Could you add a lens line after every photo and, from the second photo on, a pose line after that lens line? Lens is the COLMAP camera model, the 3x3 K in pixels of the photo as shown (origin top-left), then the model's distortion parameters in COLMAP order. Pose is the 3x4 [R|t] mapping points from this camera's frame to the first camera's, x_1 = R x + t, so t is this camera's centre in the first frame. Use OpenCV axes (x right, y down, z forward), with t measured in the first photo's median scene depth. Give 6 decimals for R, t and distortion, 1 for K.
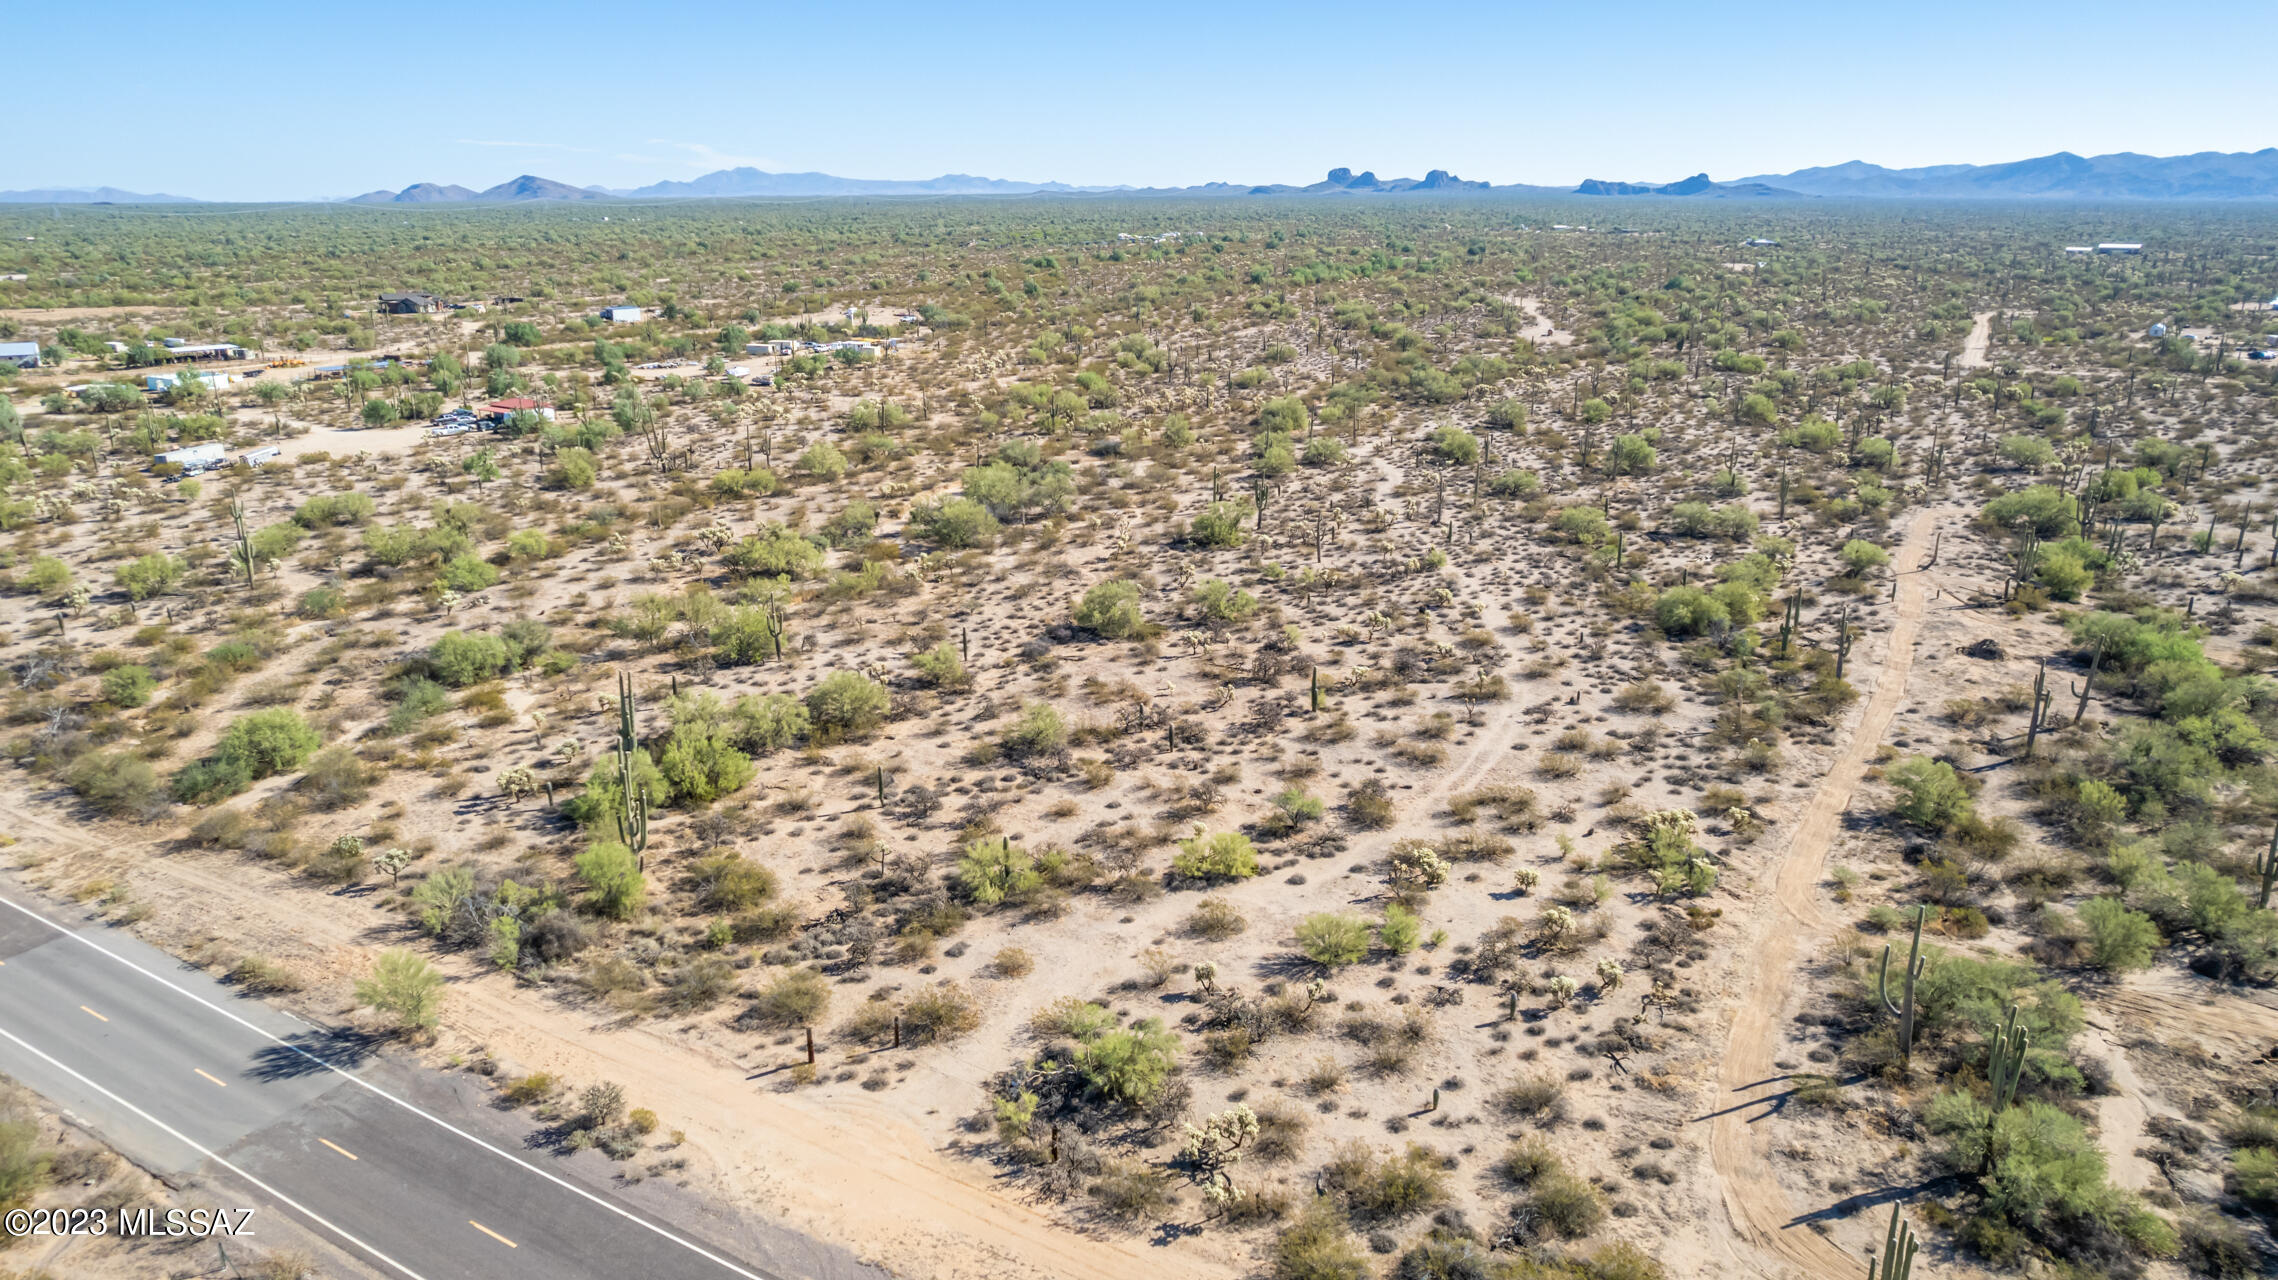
lens RADIAL K [[1453.5, 0, 1129.0], [0, 1453.5, 632.0], [0, 0, 1]] dist [-0.071883, 0.056583]
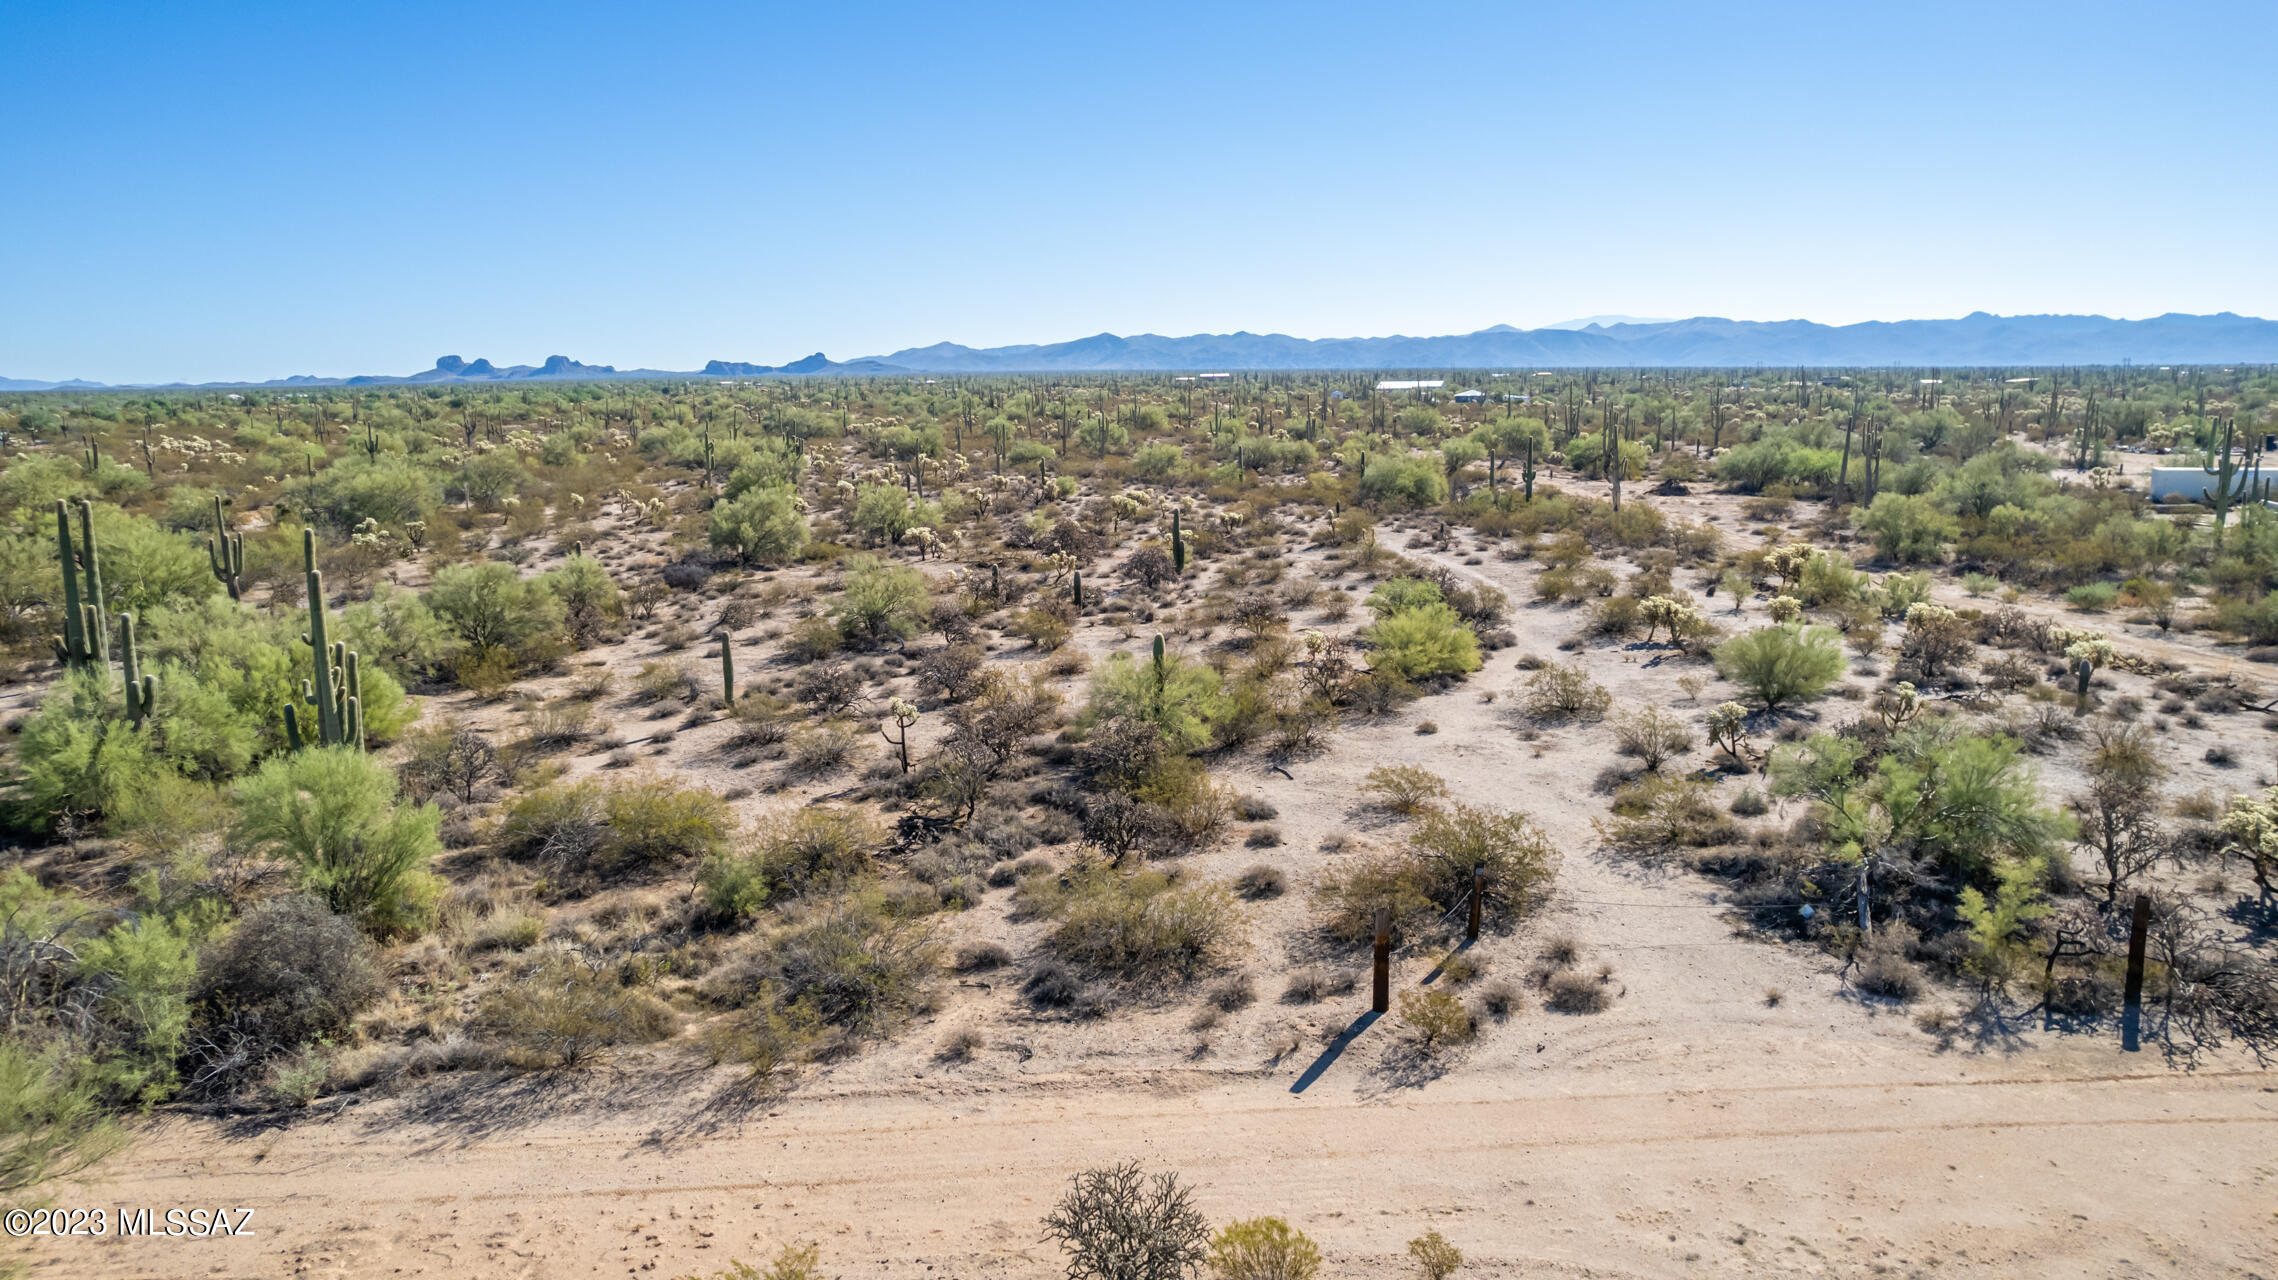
lens RADIAL K [[1453.5, 0, 1134.3], [0, 1453.5, 645.3], [0, 0, 1]] dist [-0.071883, 0.056583]
pose [[0.835423, -0.110769, 0.538329, -0.283713], [0.171860, 0.983012, -0.064438, 0.135125], [-0.522046, 0.146350, 0.840268, 0.434443]]
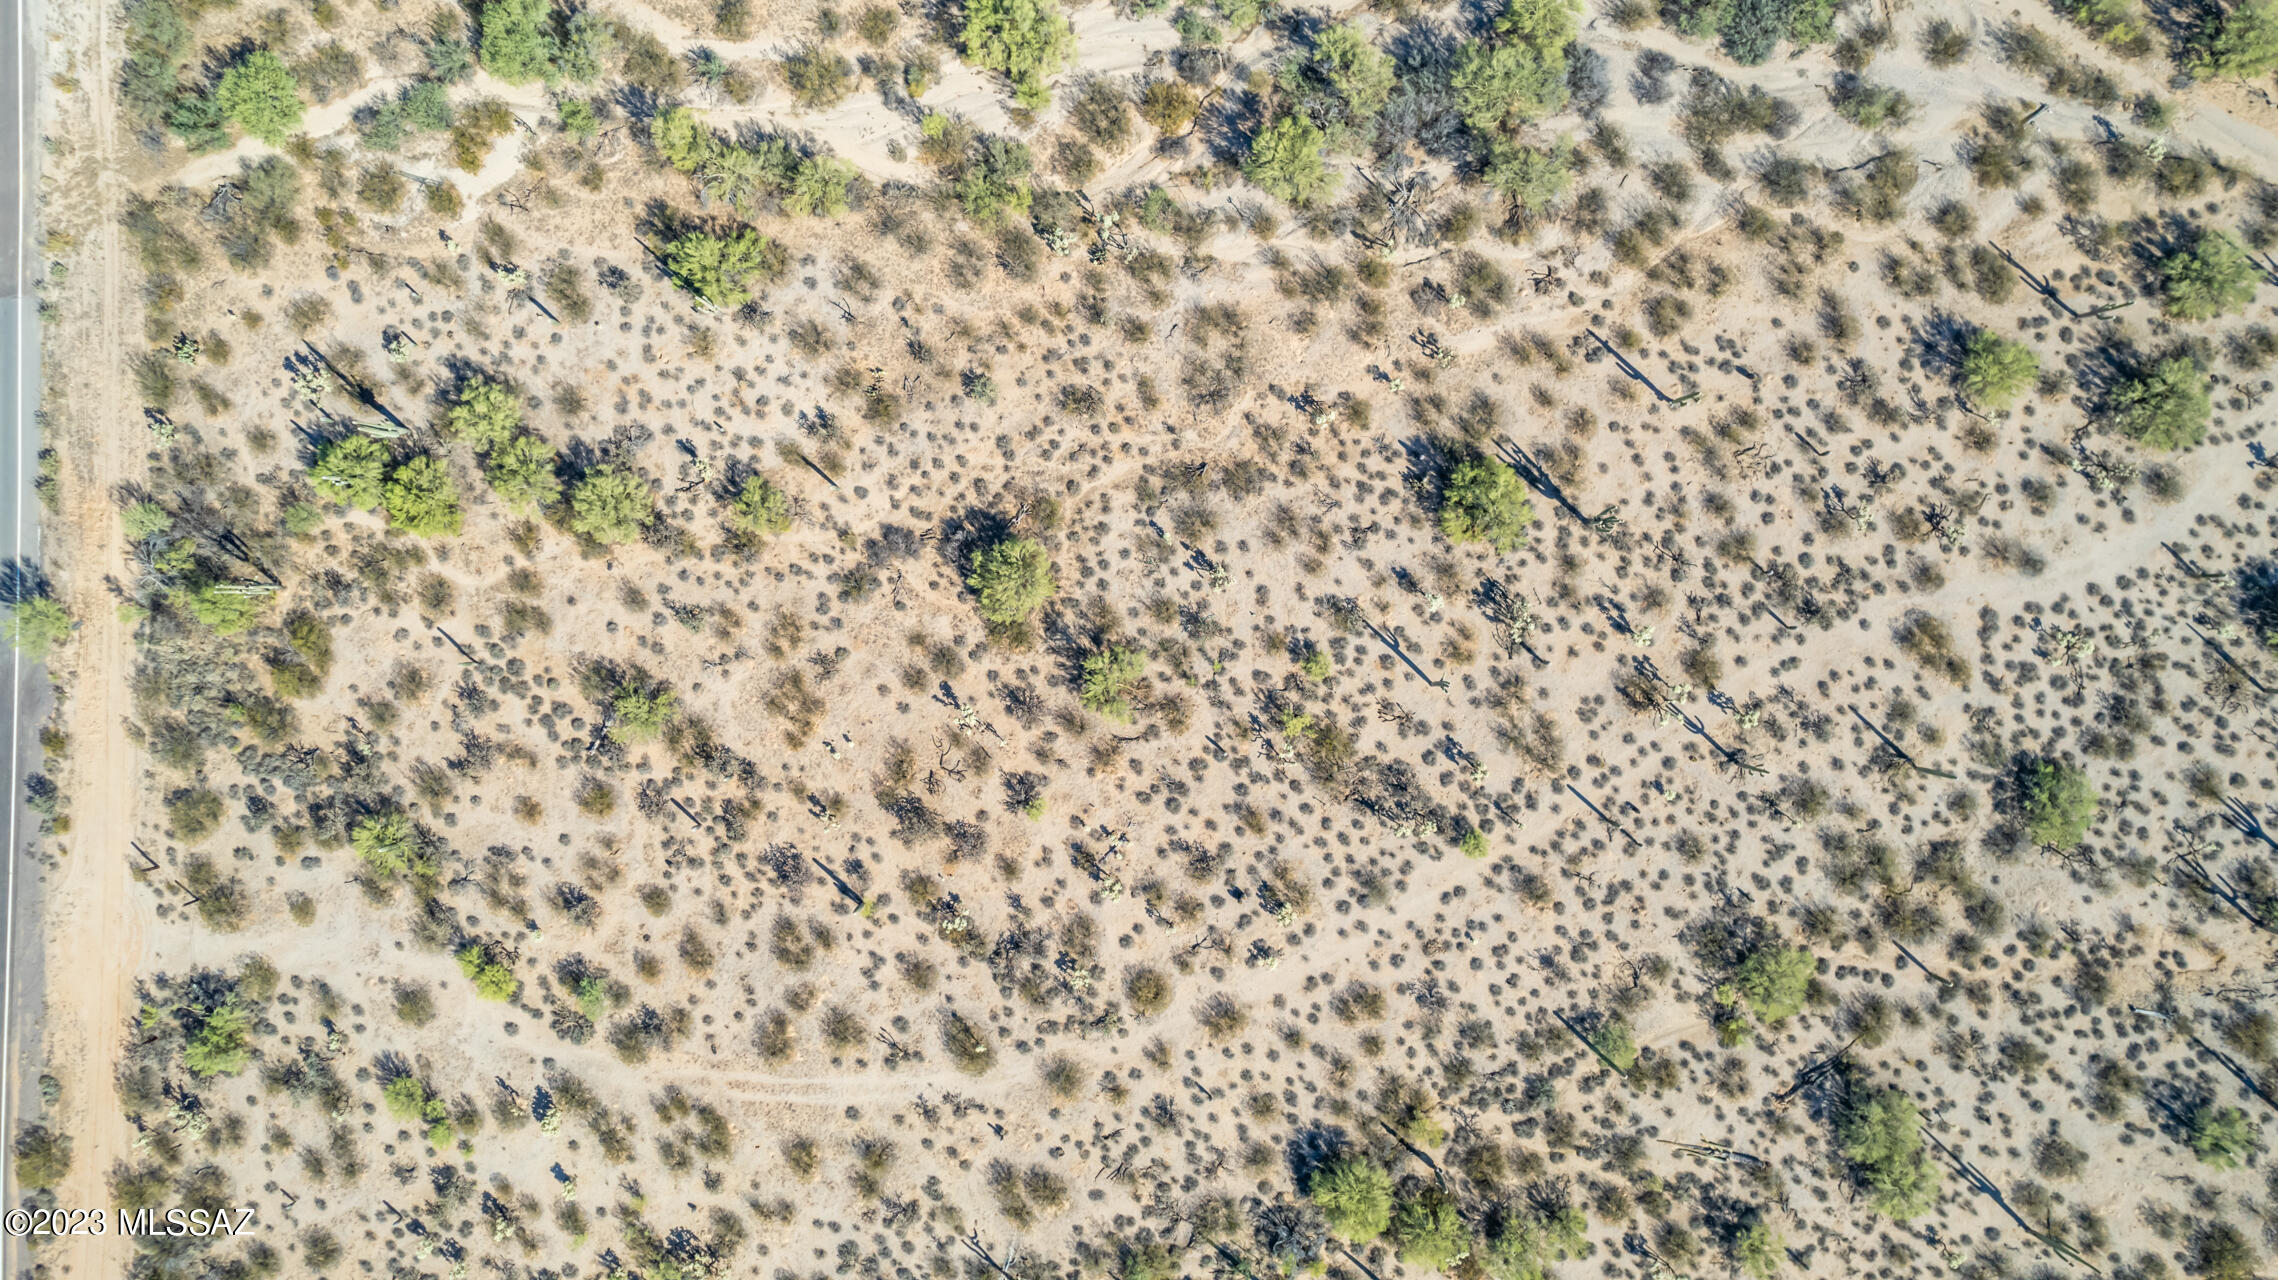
lens RADIAL K [[1453.5, 0, 1147.9], [0, 1453.5, 647.3], [0, 0, 1]] dist [-0.071883, 0.056583]
pose [[0.485386, 0.874136, 0.016917, 0.055218], [-0.239768, 0.114480, 0.964057, -0.990219], [0.840781, -0.471996, 0.265157, 1.014538]]
